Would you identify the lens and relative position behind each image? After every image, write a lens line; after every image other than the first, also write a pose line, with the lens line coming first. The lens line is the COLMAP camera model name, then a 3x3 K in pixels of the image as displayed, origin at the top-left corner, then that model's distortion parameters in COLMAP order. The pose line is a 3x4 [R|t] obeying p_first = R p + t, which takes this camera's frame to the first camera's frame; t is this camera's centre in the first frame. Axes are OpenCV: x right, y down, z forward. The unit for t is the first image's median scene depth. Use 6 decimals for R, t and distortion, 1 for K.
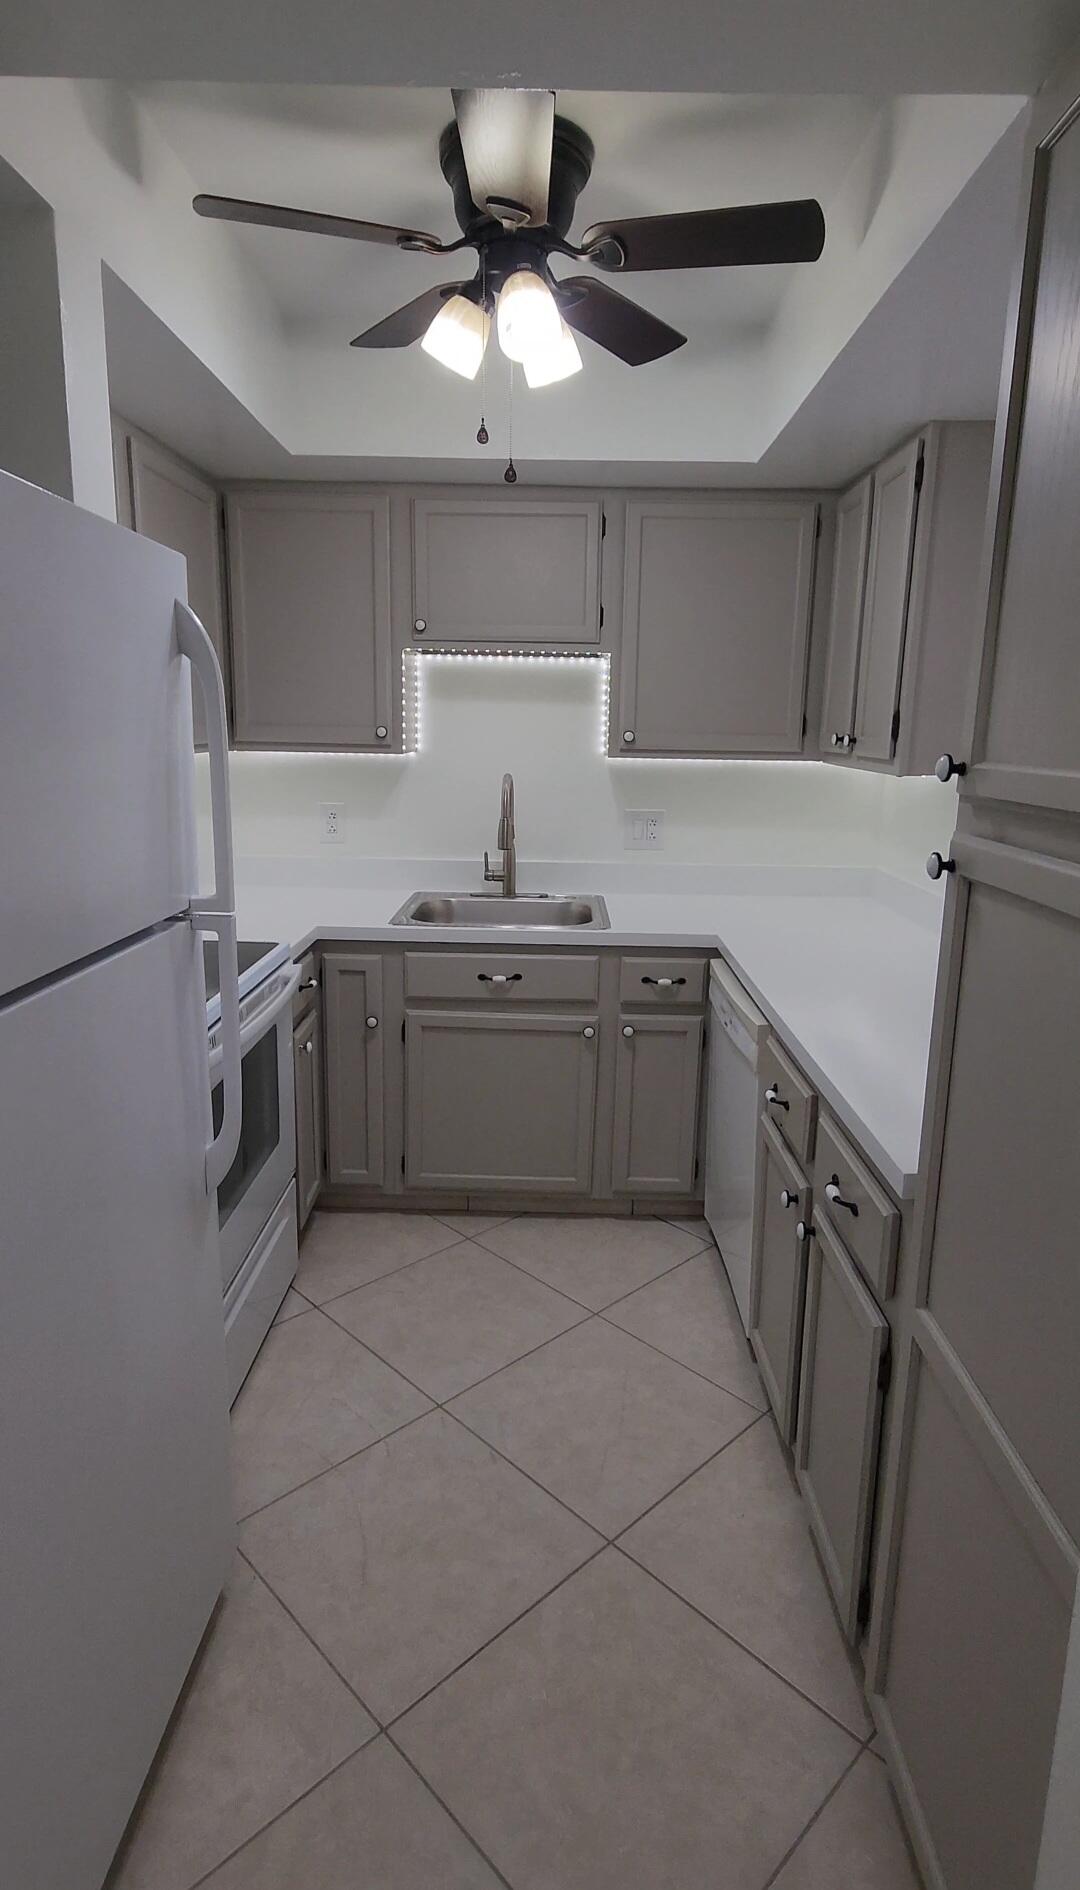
lens RADIAL K [[981.3, 0, 555.5], [0, 981.3, 927.9], [0, 0, 1]] dist [-0.002970, 0.000540]
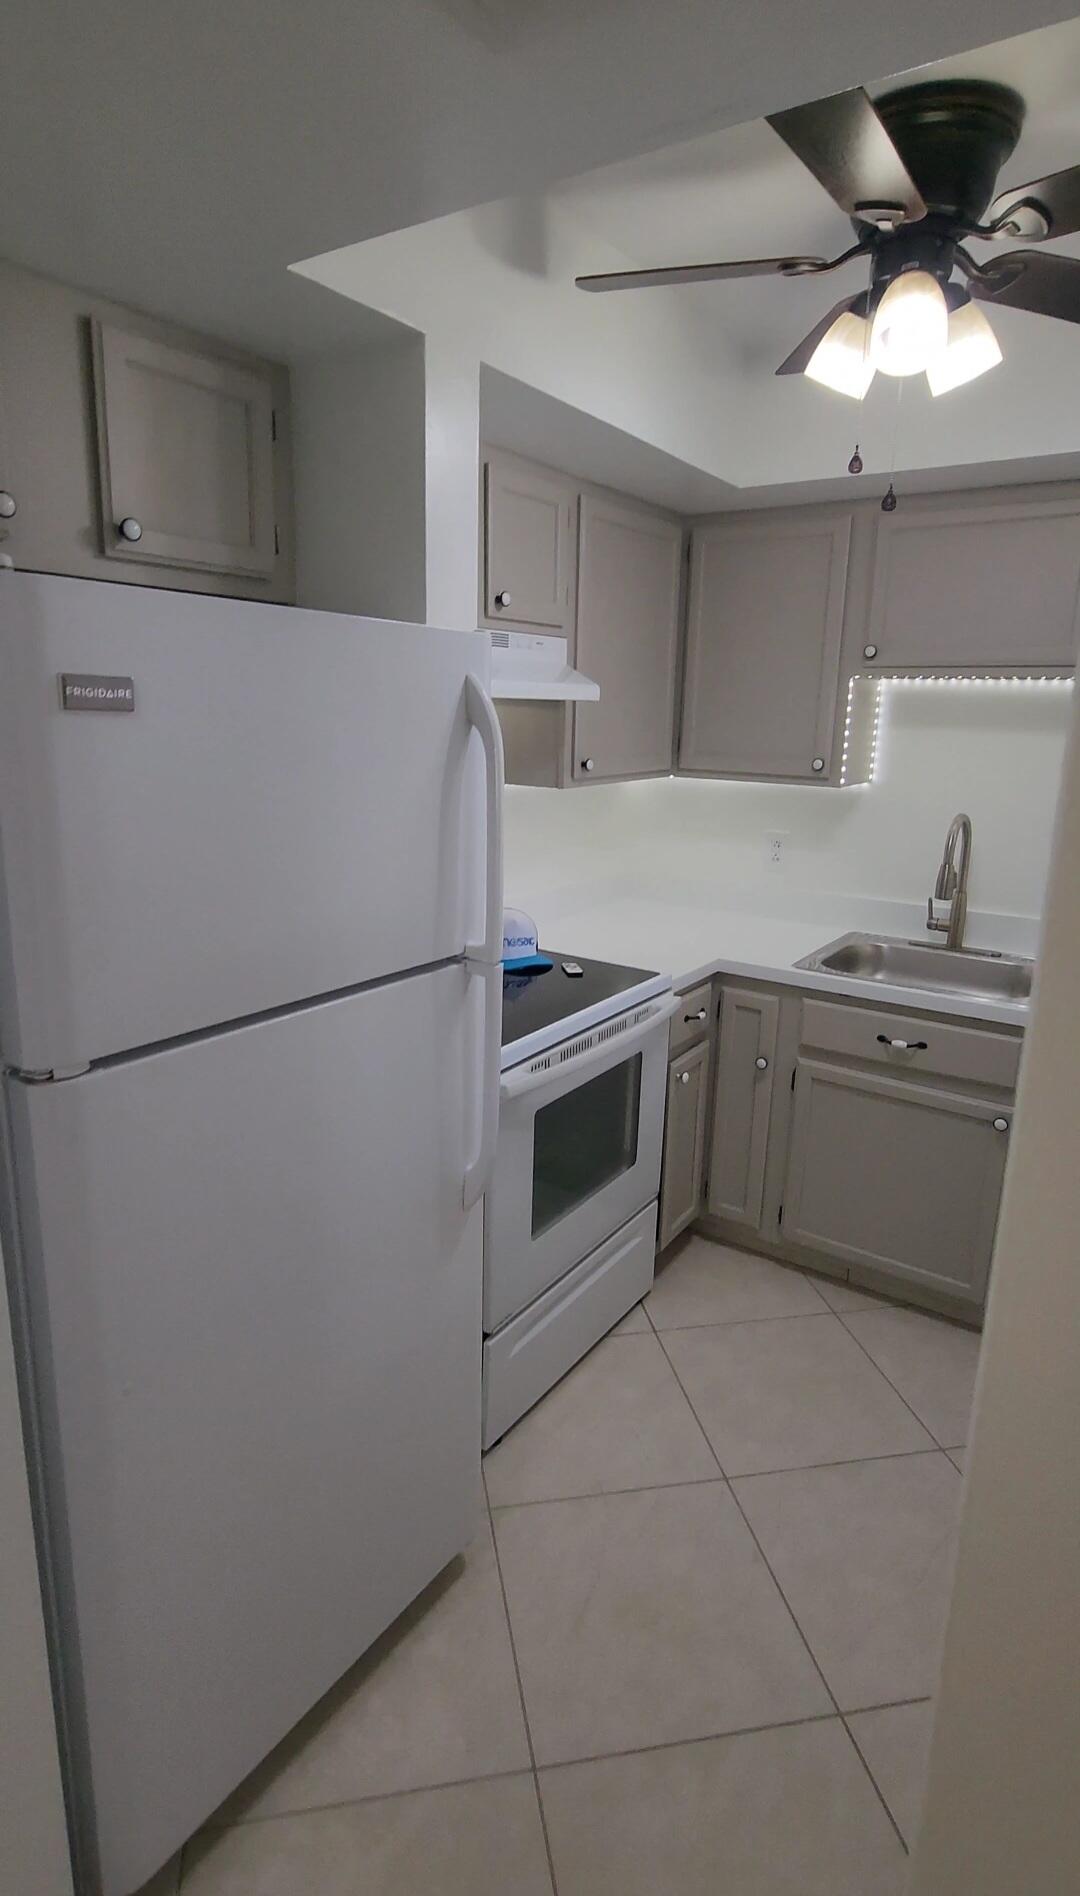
lens RADIAL K [[984.5, 0, 555.5], [0, 984.5, 930.9], [0, 0, 1]] dist [-0.002970, 0.000540]
pose [[0.833393, 0.123624, -0.538678, 0.151615], [-0.119233, 0.991927, 0.043177, -0.051927], [0.539667, 0.028245, 0.841405, 0.064081]]
